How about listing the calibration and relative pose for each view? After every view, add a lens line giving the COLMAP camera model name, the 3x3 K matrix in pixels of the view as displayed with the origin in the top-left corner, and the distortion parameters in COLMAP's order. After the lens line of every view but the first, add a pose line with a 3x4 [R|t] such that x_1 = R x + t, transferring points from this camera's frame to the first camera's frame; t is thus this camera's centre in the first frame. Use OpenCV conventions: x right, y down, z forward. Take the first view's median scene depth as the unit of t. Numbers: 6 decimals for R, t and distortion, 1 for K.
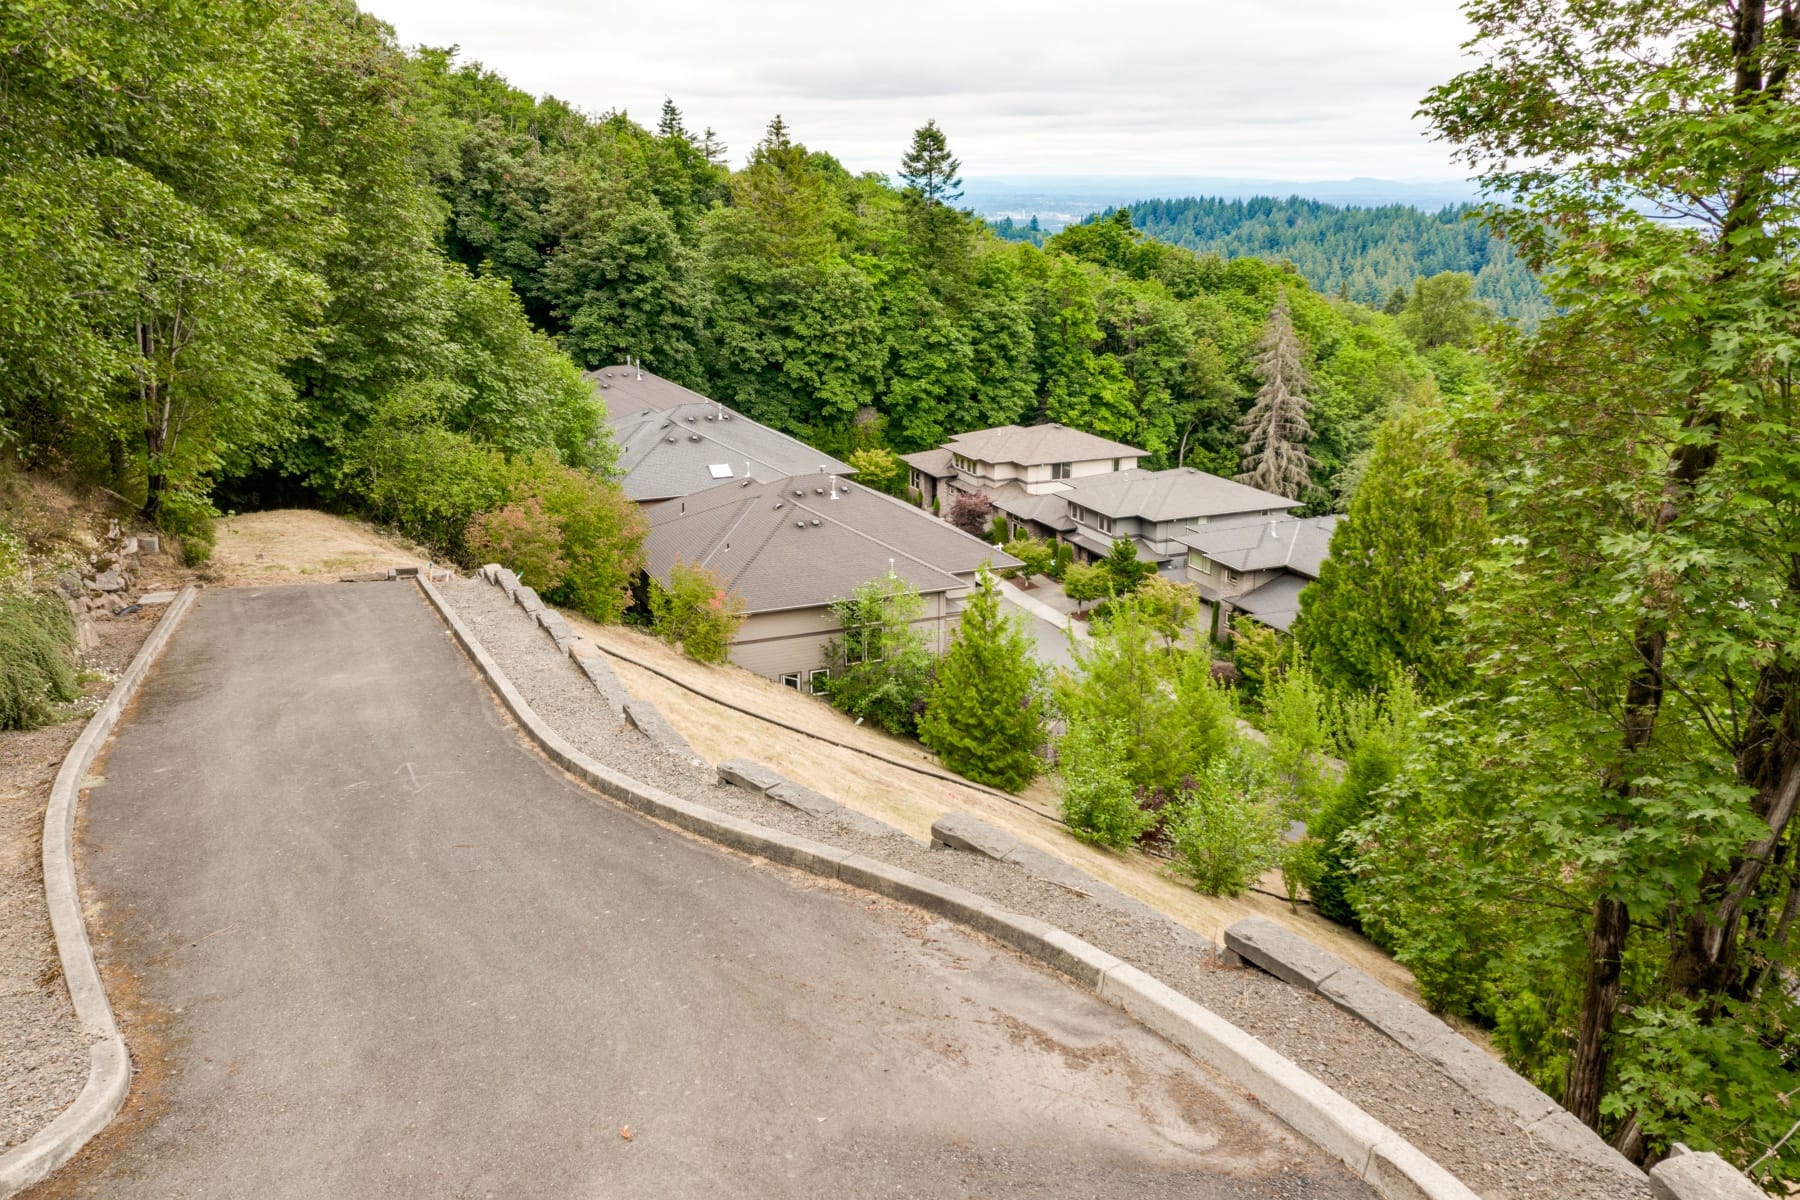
lens RADIAL K [[1420.4, 0, 903.9], [0, 1420.4, 599.9], [0, 0, 1]] dist [-0.021090, 0.016940]
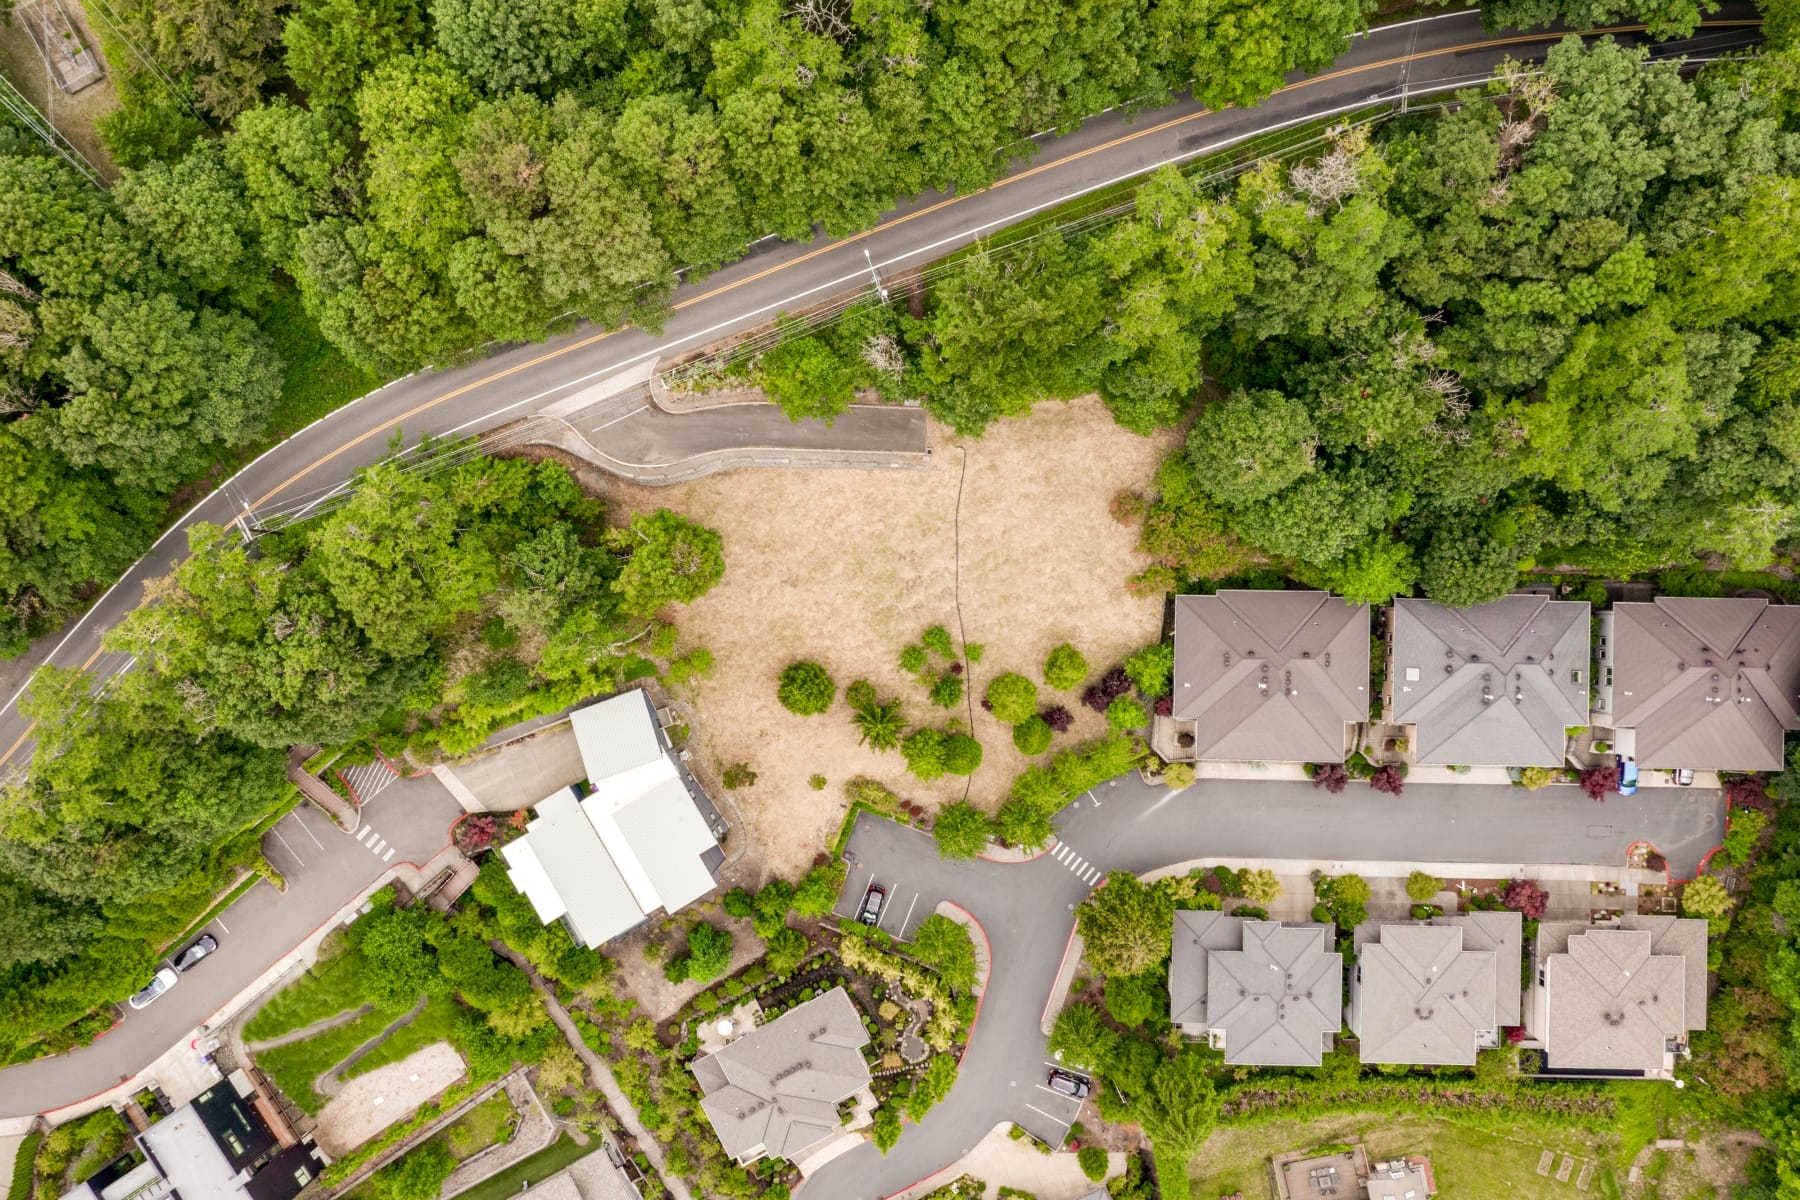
lens RADIAL K [[1420.4, 0, 903.9], [0, 1420.4, 599.9], [0, 0, 1]] dist [-0.021090, 0.016940]
pose [[-0.410140, 0.912001, 0.006298, 0.018247], [-0.238159, -0.113765, 0.964540, -0.991494], [0.880378, 0.394097, 0.263861, -0.011153]]
